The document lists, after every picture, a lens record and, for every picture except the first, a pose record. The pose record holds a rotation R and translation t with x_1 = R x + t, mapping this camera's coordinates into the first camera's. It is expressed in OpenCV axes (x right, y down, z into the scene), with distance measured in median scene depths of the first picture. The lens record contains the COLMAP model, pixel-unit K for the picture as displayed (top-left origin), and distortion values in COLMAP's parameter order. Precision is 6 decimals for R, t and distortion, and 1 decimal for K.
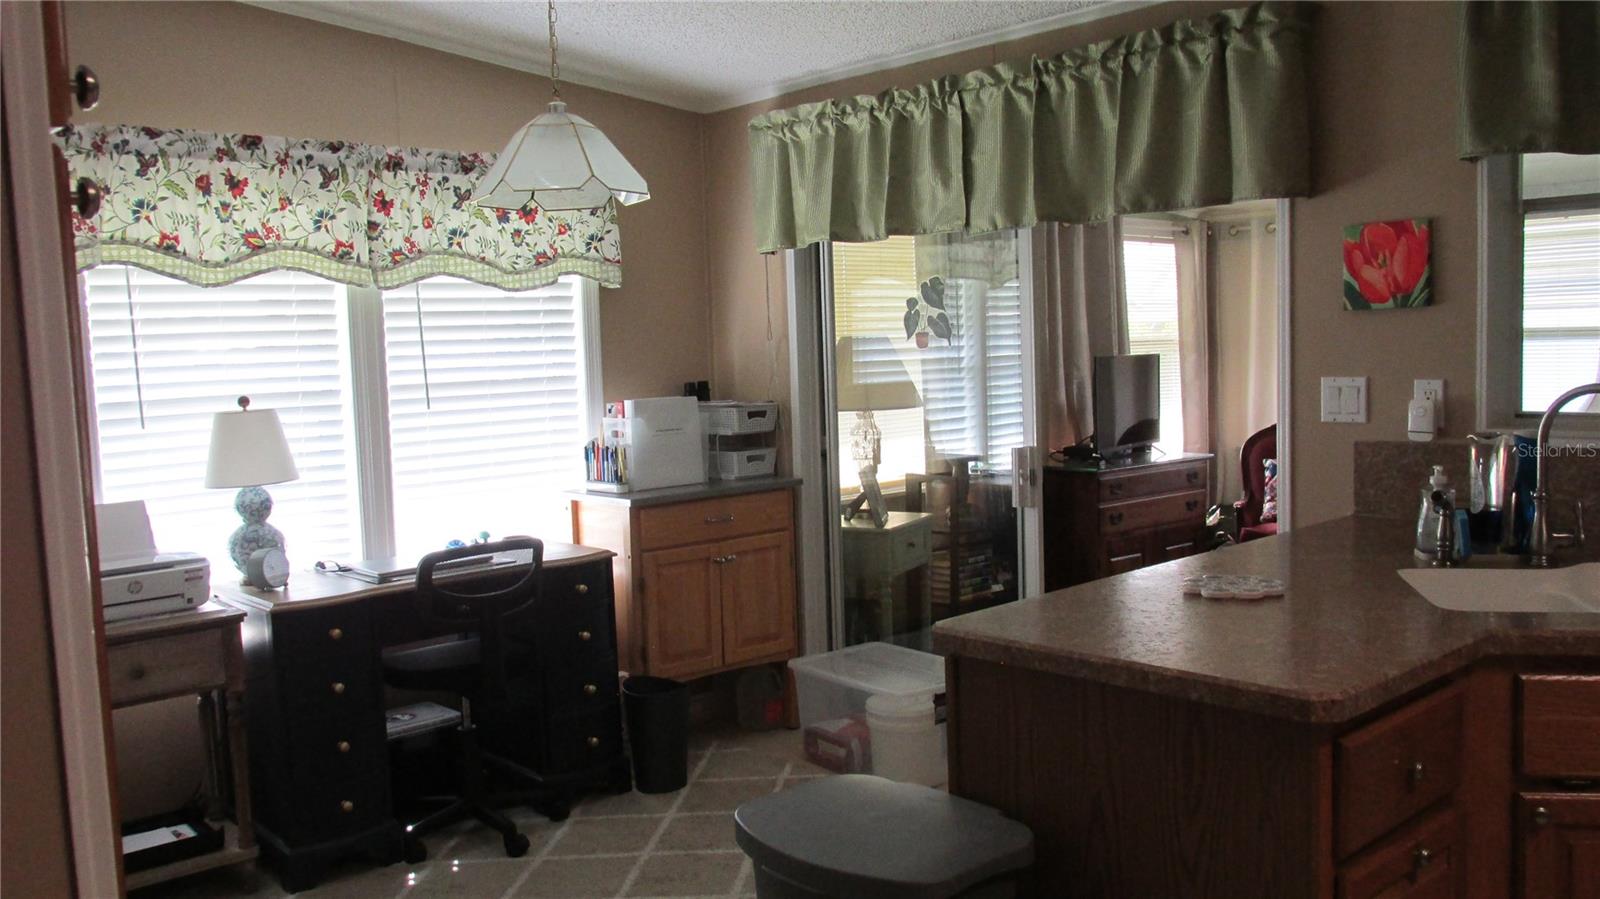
lens RADIAL K [[1341.7, 0, 795.3], [0, 1341.7, 448.1], [0, 0, 1]] dist [-0.027087, 0.006878]
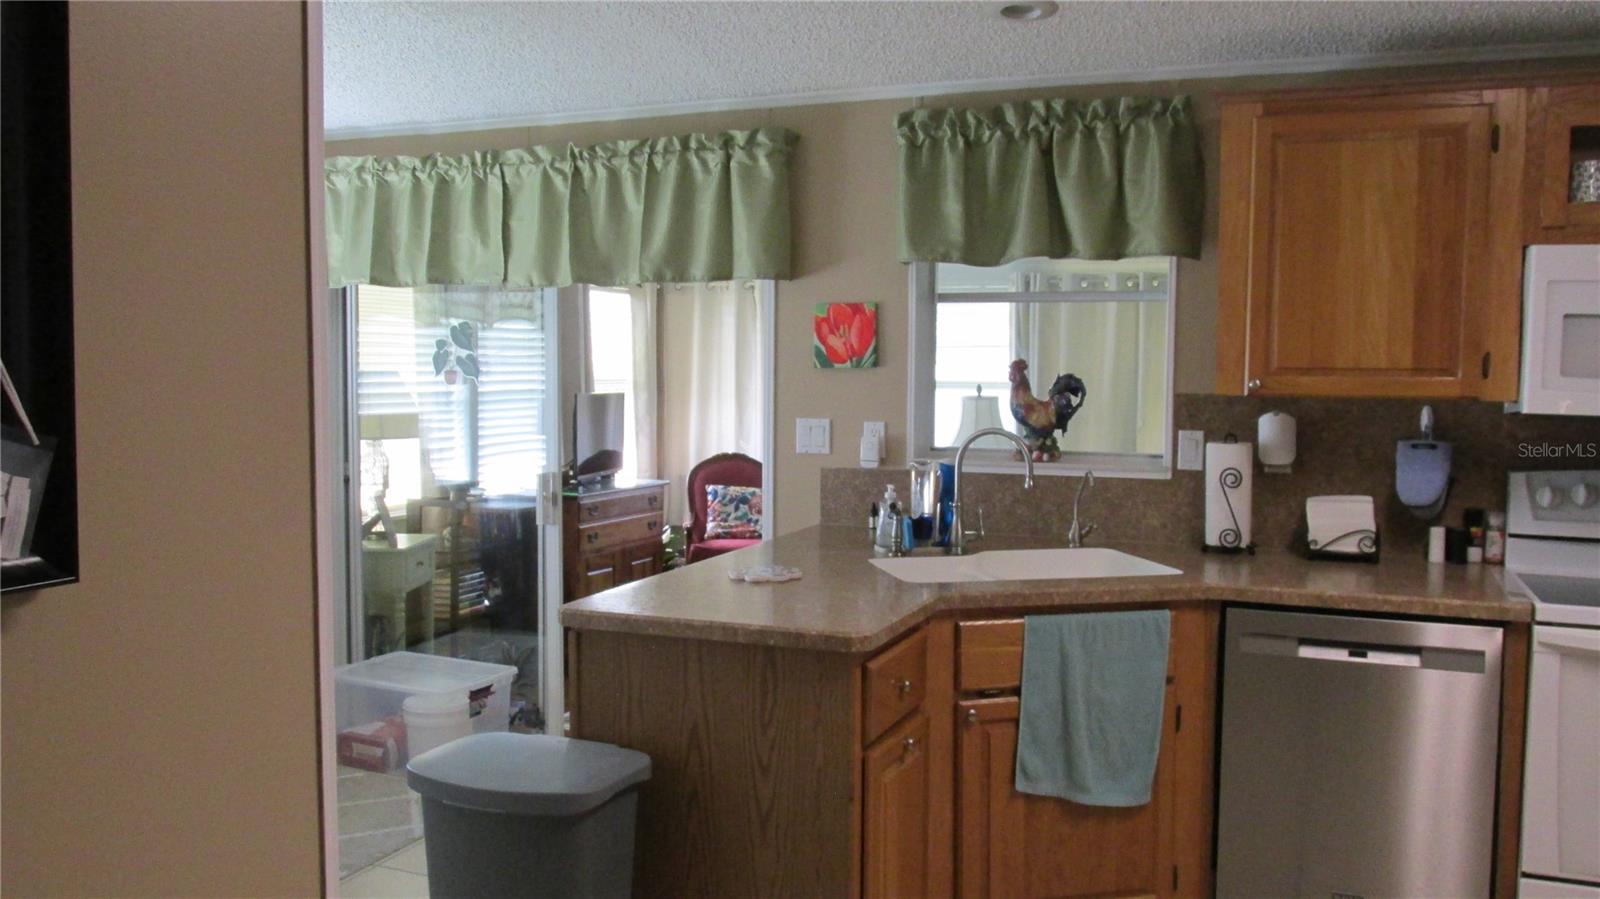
lens RADIAL K [[1341.7, 0, 802.3], [0, 1341.7, 450.9], [0, 0, 1]] dist [-0.027087, 0.006878]
pose [[0.900455, 0.009615, 0.434844, -0.168904], [-0.000386, 0.999773, -0.021306, 0.006237], [-0.434950, 0.019017, 0.900254, -0.176546]]
